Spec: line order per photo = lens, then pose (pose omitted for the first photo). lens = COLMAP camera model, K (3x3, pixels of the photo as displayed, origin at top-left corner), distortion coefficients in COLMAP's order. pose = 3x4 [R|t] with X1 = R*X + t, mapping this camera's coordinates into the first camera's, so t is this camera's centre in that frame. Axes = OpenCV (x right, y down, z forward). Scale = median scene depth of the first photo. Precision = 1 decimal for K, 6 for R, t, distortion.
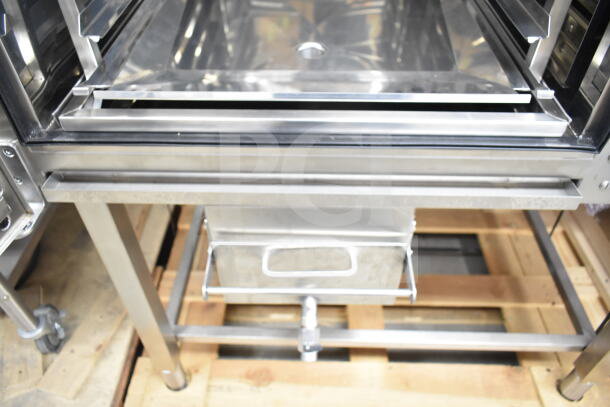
lens RADIAL K [[461.3, 0, 303.4], [0, 461.3, 203.3], [0, 0, 1]] dist [-0.017438, 0.000042]
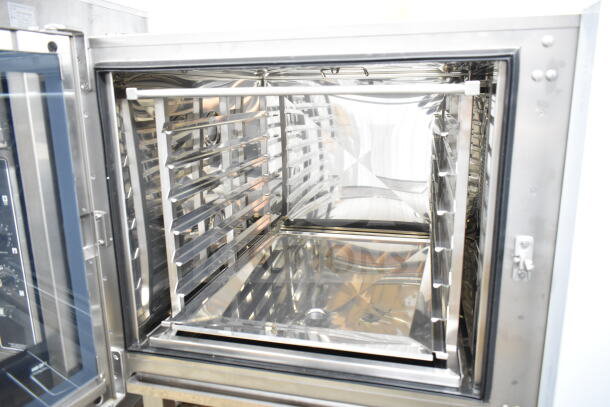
lens RADIAL K [[461.3, 0, 306.2], [0, 461.3, 203.2], [0, 0, 1]] dist [-0.017438, 0.000042]
pose [[0.975197, 0.041548, -0.217405, 0.363824], [-0.147199, 0.855274, -0.496828, 0.140511], [0.165299, 0.516507, 0.840177, -0.565887]]
